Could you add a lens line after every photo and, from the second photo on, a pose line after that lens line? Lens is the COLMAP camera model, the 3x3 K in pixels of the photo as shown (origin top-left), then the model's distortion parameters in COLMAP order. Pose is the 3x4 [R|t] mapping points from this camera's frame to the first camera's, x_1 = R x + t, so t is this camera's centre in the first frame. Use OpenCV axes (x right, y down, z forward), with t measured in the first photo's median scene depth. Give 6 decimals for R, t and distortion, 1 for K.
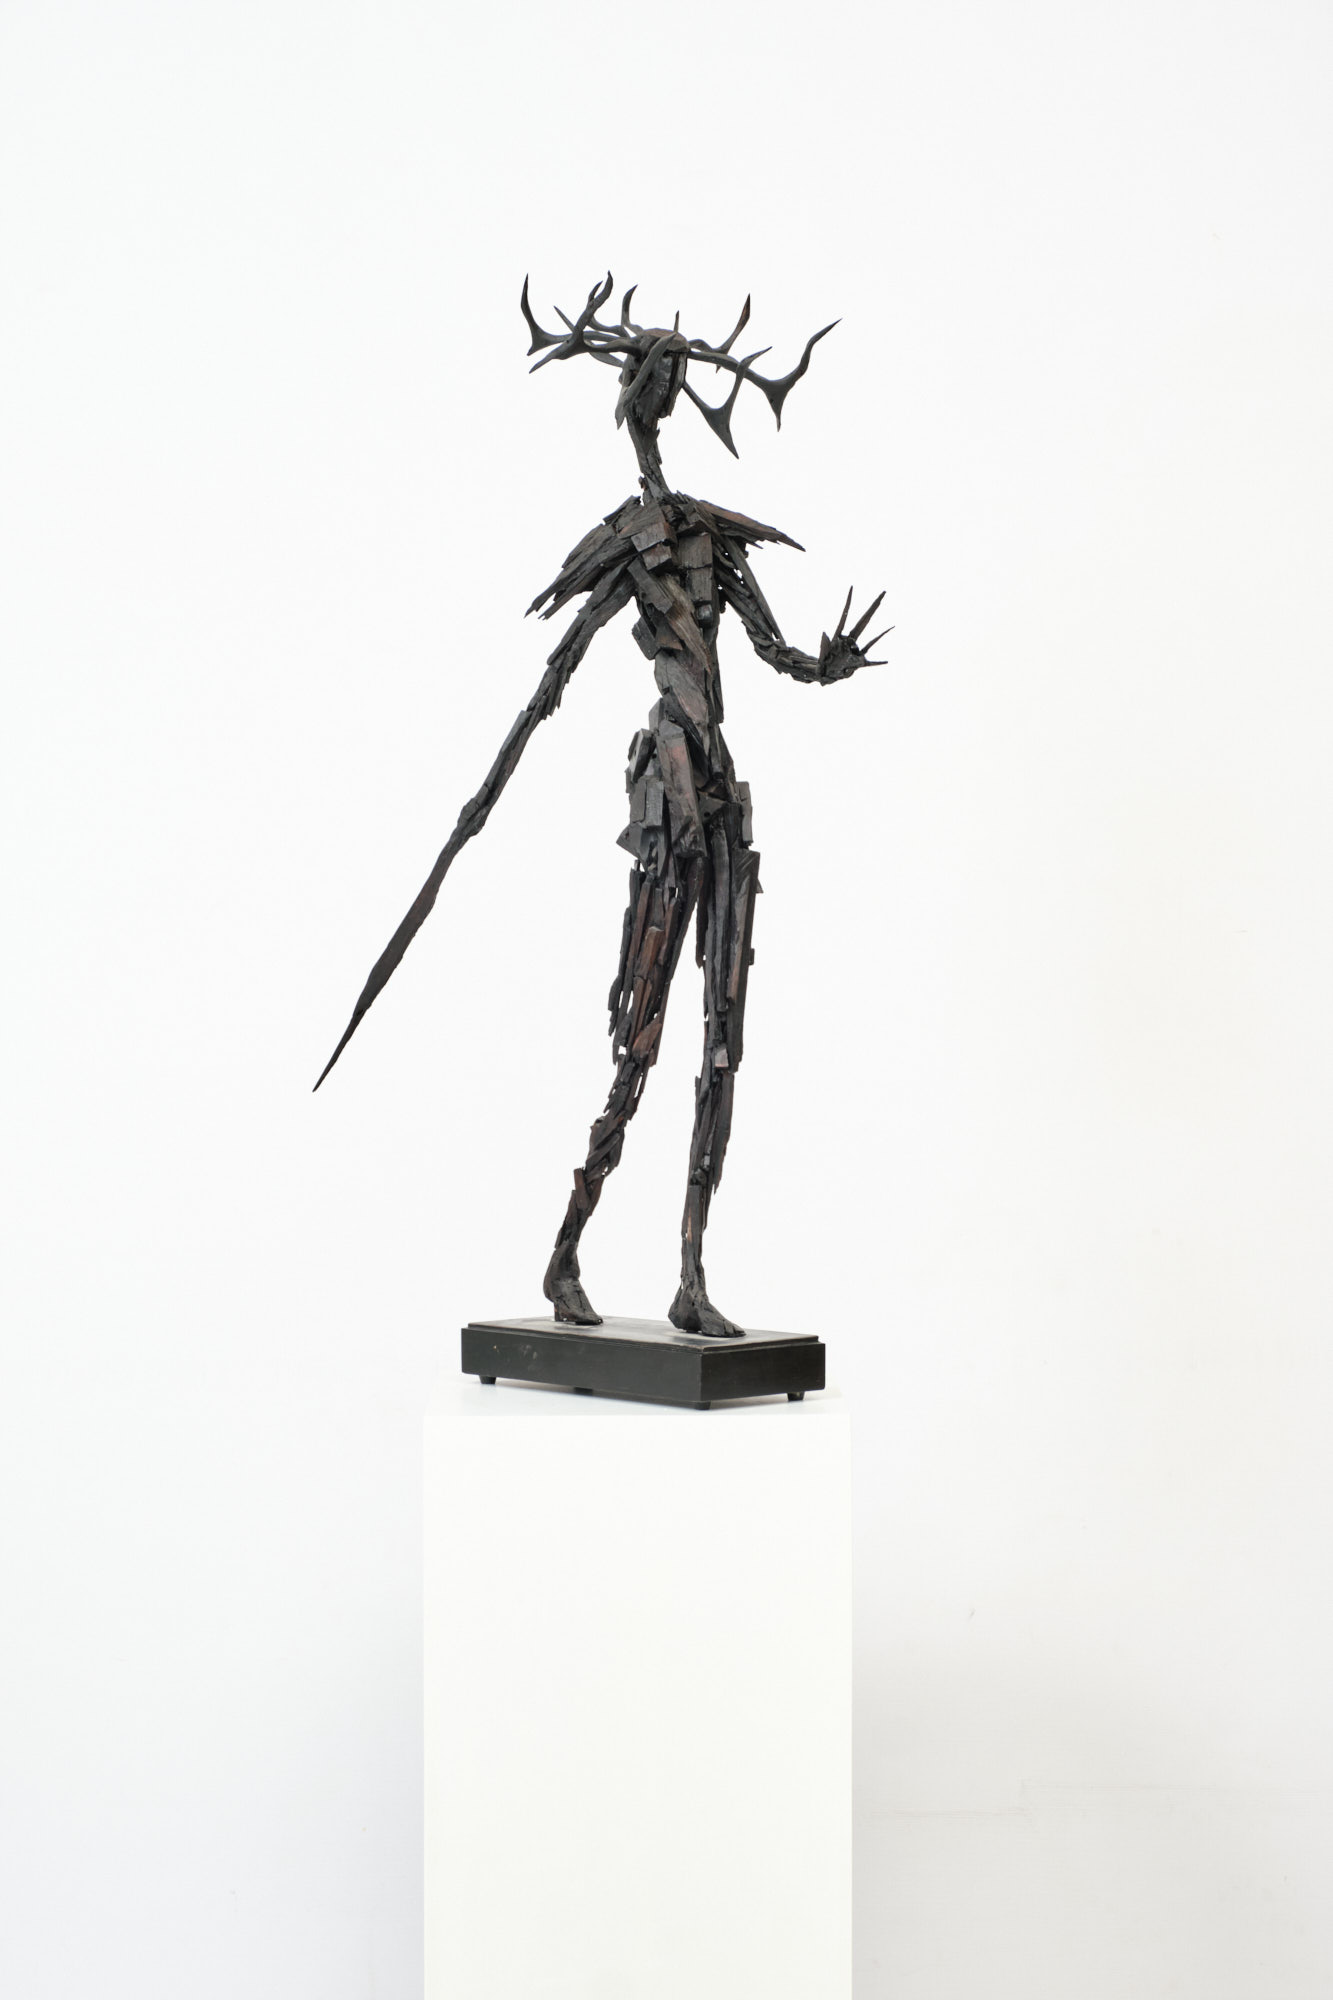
lens RADIAL K [[4747.6, 0, 666.5], [0, 4747.6, 1000.0], [0, 0, 1]] dist [-0.043230, -0.681223]
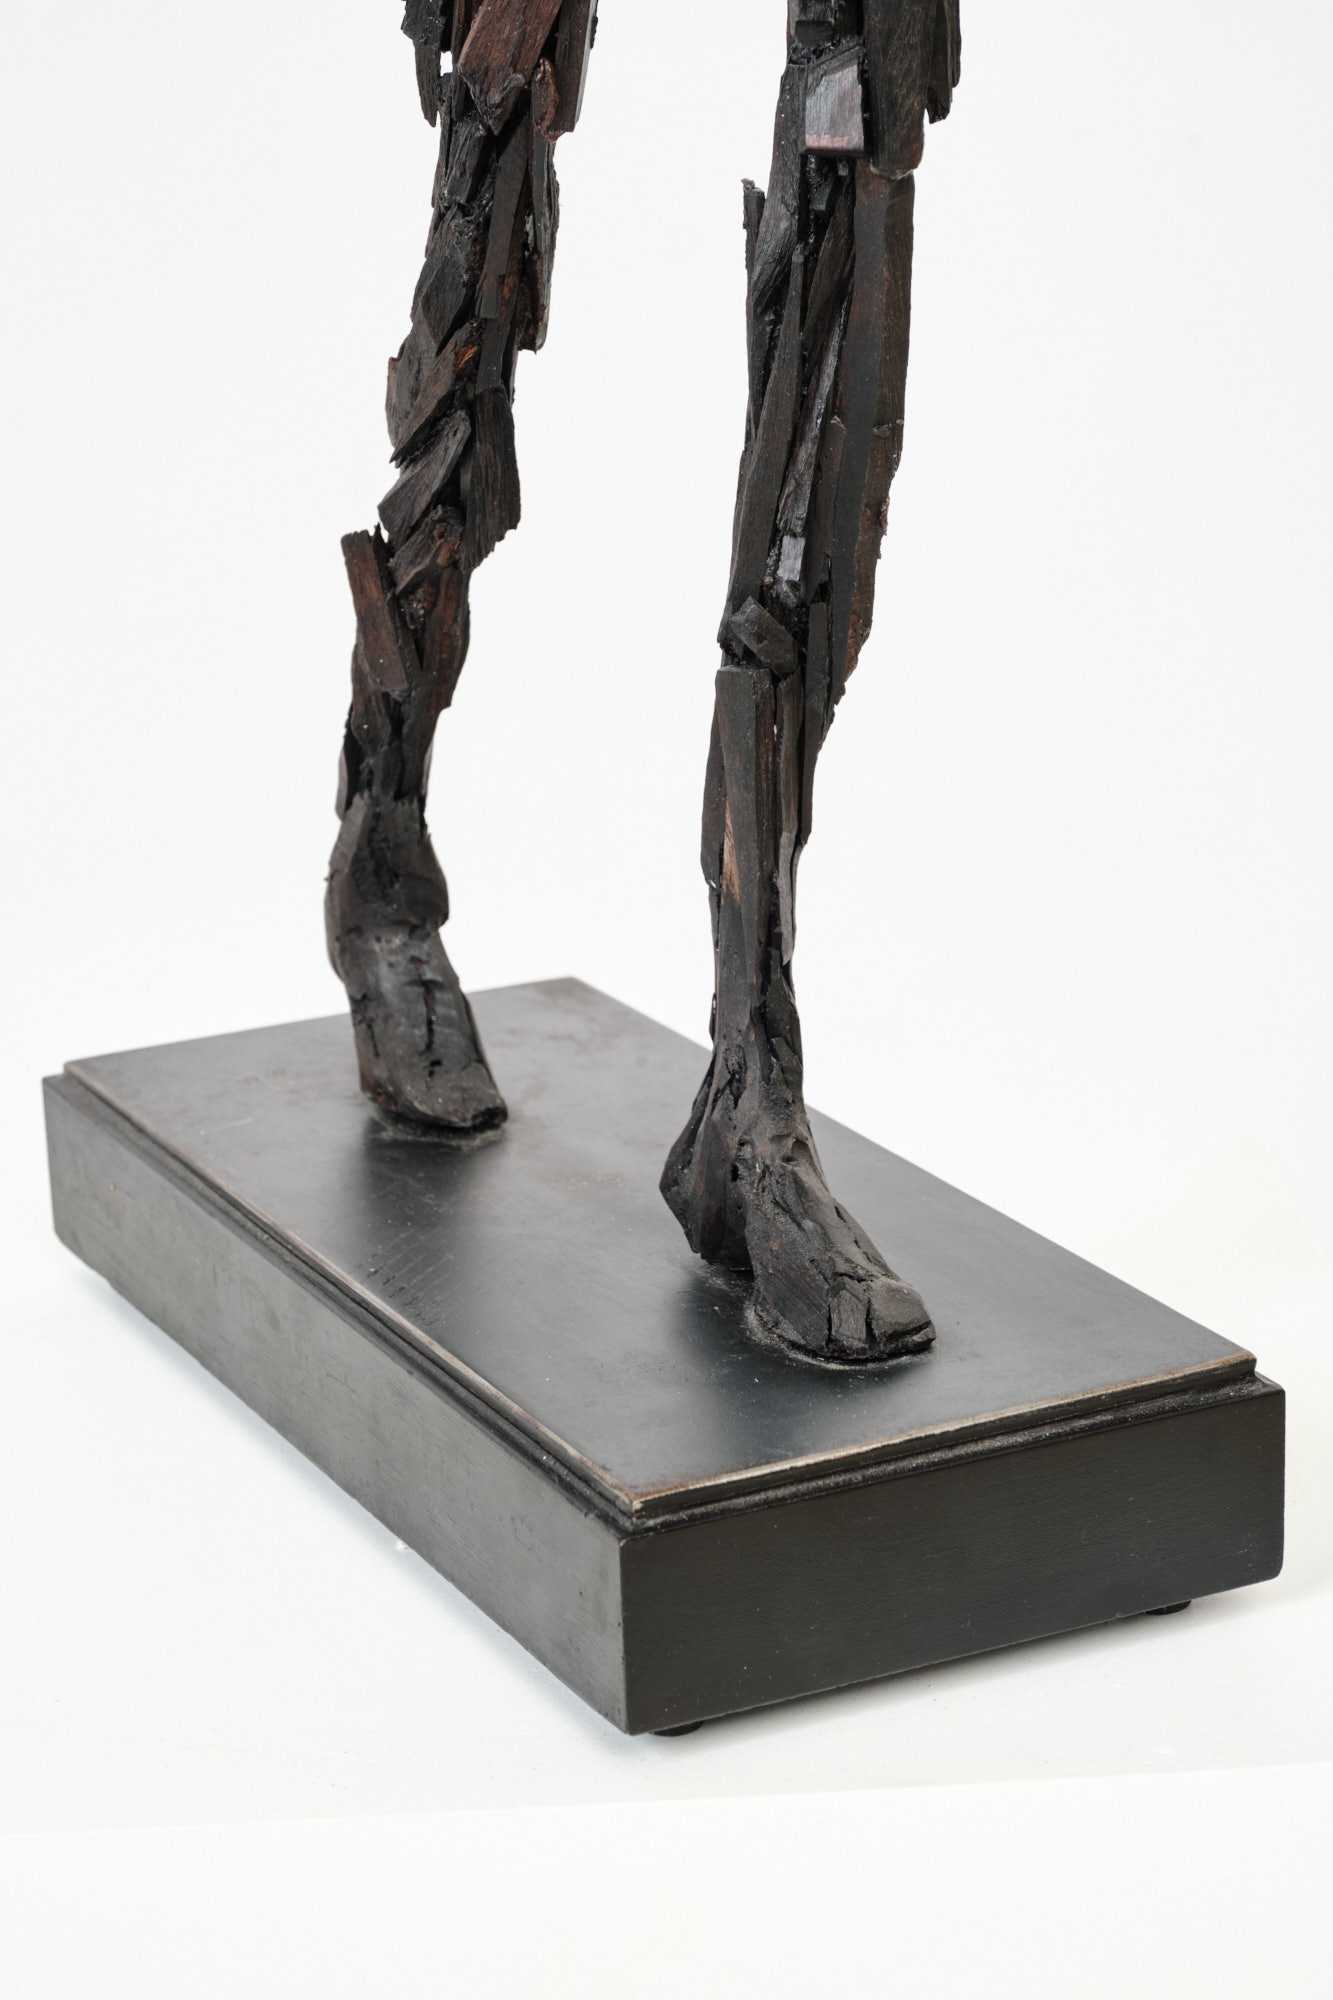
lens RADIAL K [[4747.6, 0, 666.5], [0, 4747.6, 1000.0], [0, 0, 1]] dist [-0.043230, -0.681223]
pose [[0.963035, 0.052847, -0.264141, 0.063313], [0.021005, 0.962849, 0.269221, -0.006966], [0.268556, -0.264817, 0.926148, 0.782048]]
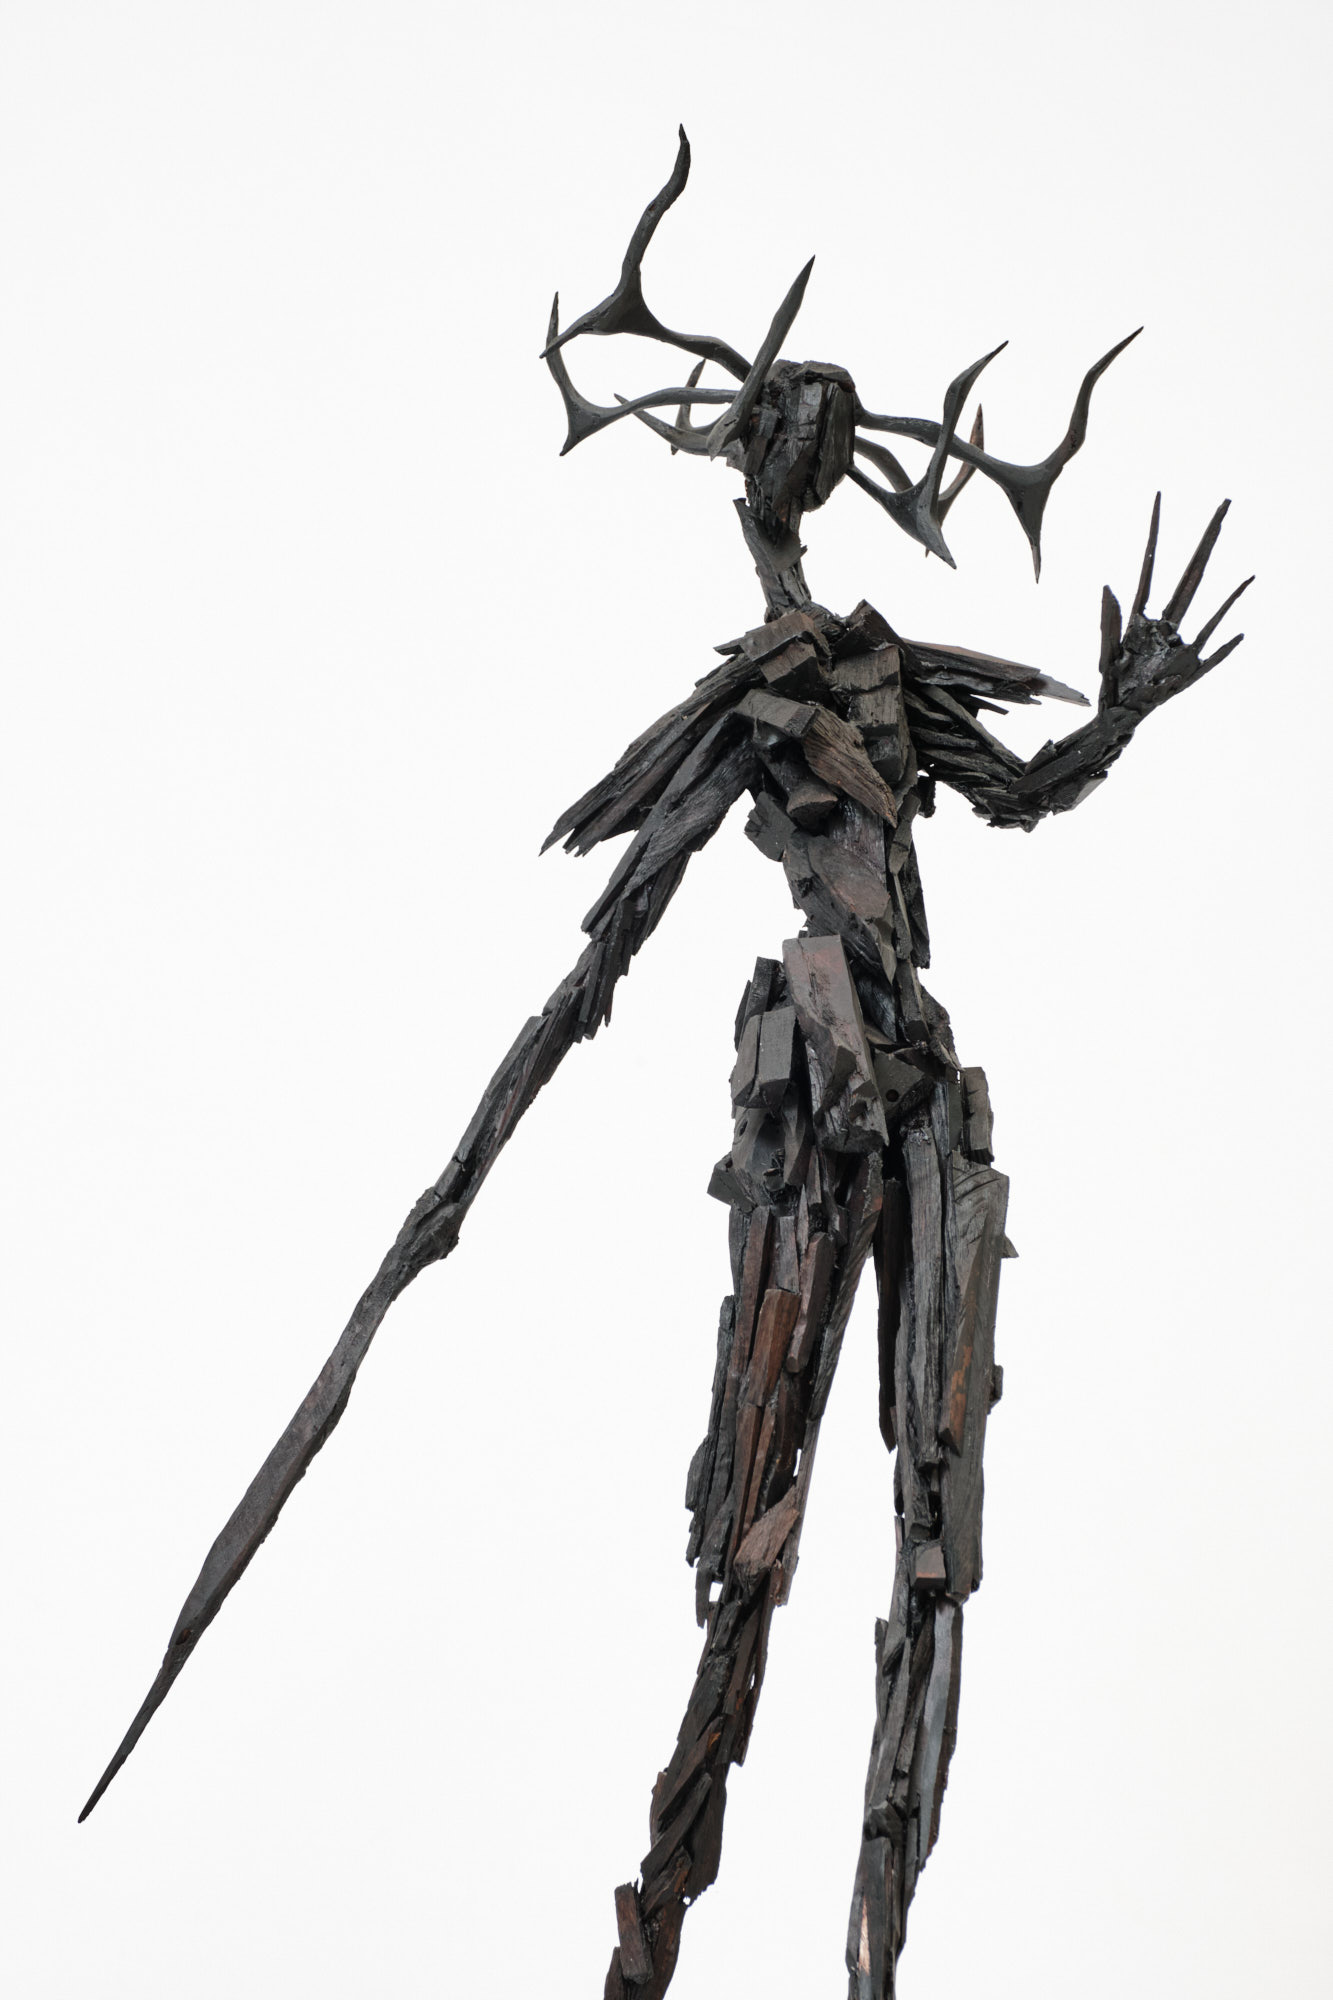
lens RADIAL K [[4747.6, 0, 666.5], [0, 4747.6, 1000.0], [0, 0, 1]] dist [-0.043230, -0.681223]
pose [[0.994322, -0.043836, -0.096965, 0.032306], [-0.015347, 0.842612, -0.538303, 0.207201], [0.105300, 0.536734, 0.837155, 0.592228]]
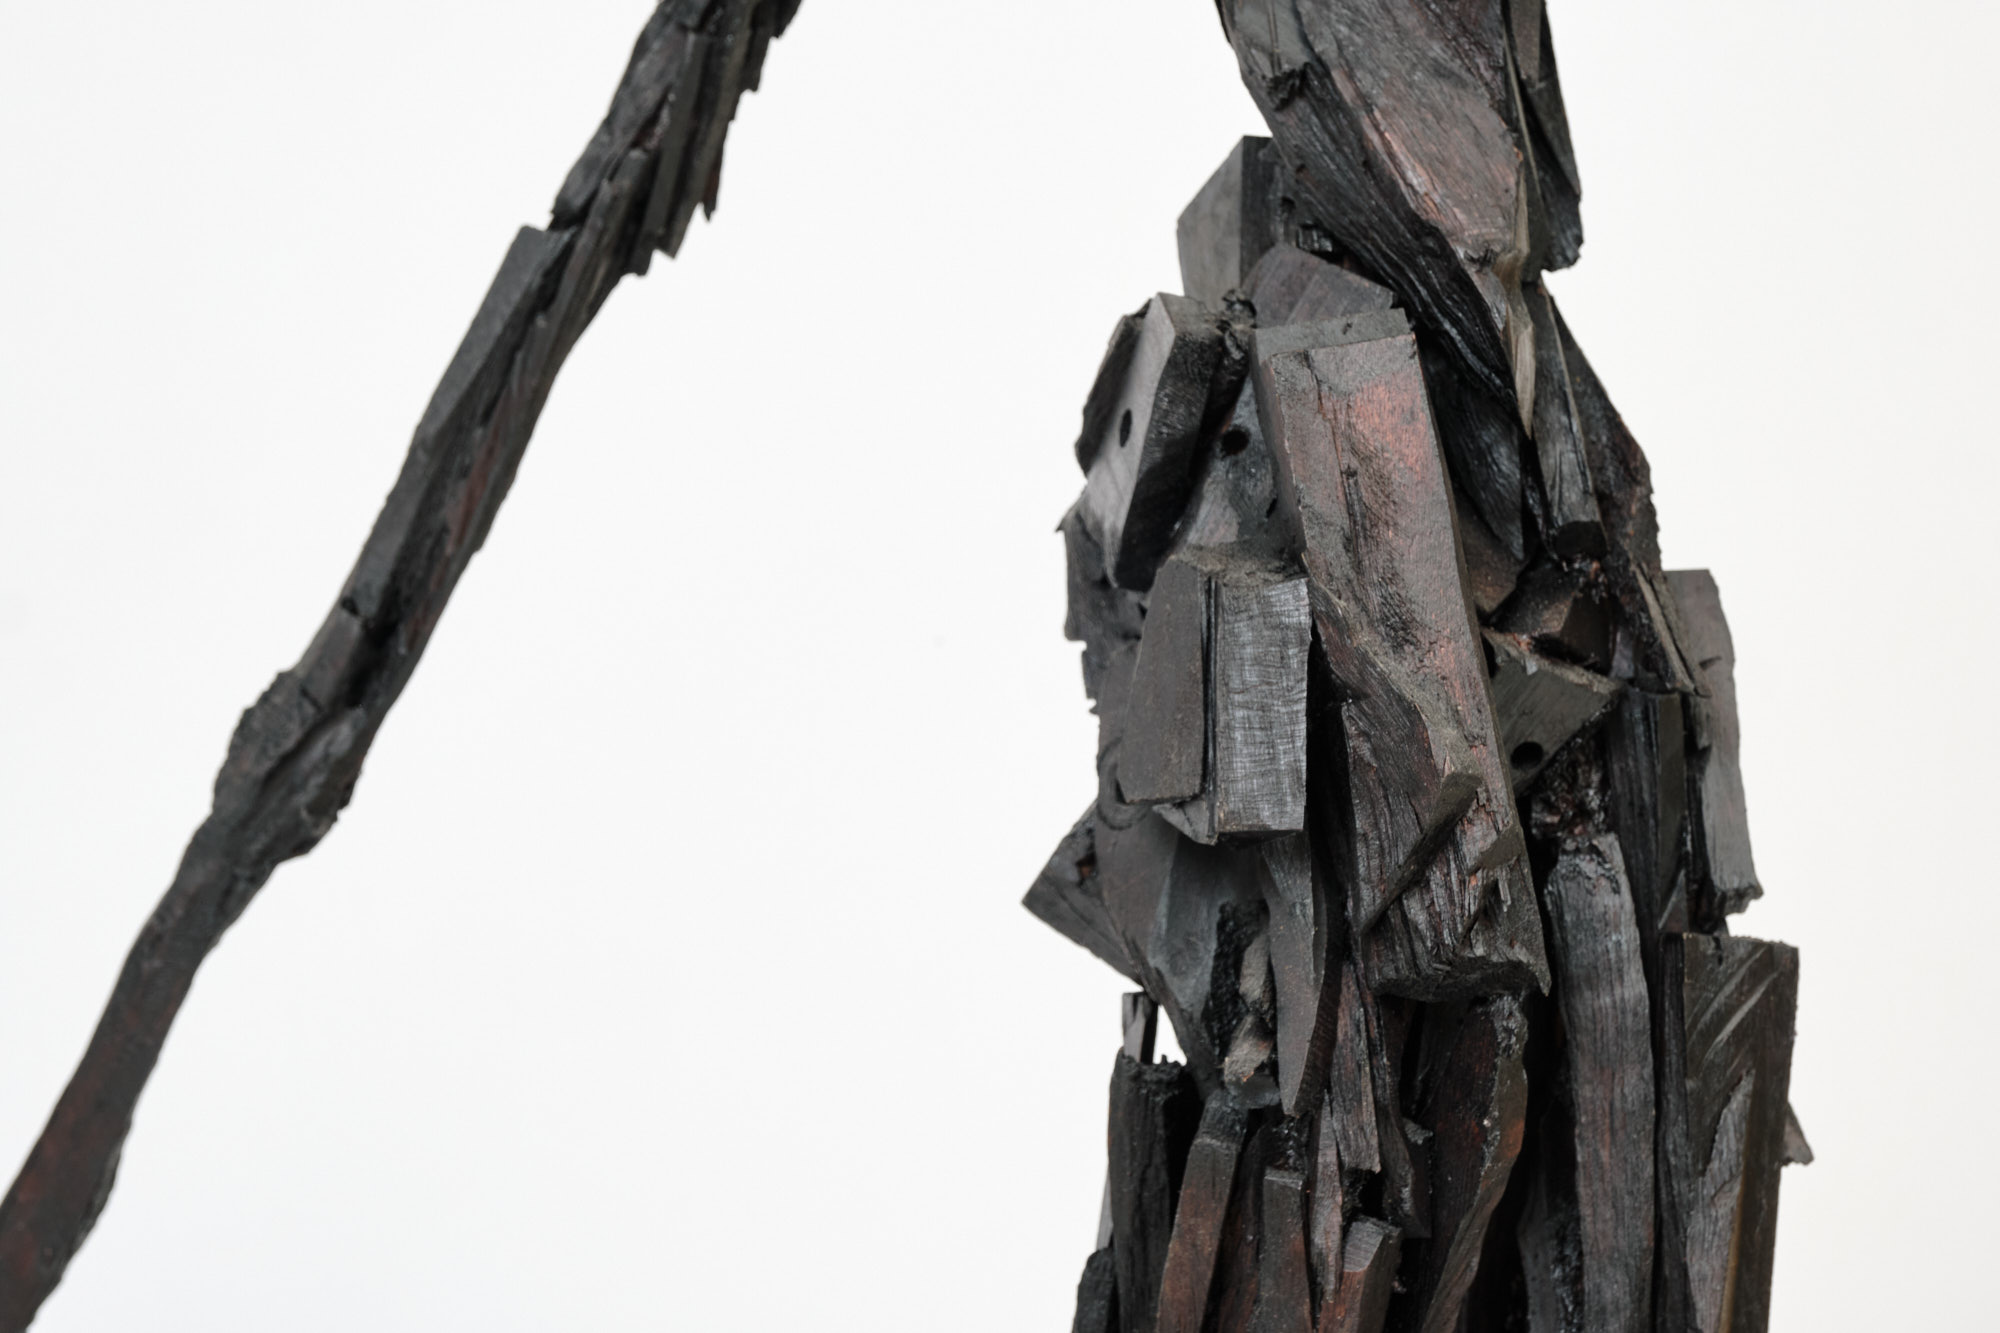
lens RADIAL K [[4747.6, 0, 1000.0], [0, 4747.6, 666.5], [0, 0, 1]] dist [-0.043230, -0.681223]
pose [[0.999038, -0.014591, 0.041355, -0.019313], [0.015423, 0.999684, -0.019869, -0.038896], [-0.041052, 0.020487, 0.998947, 0.812125]]
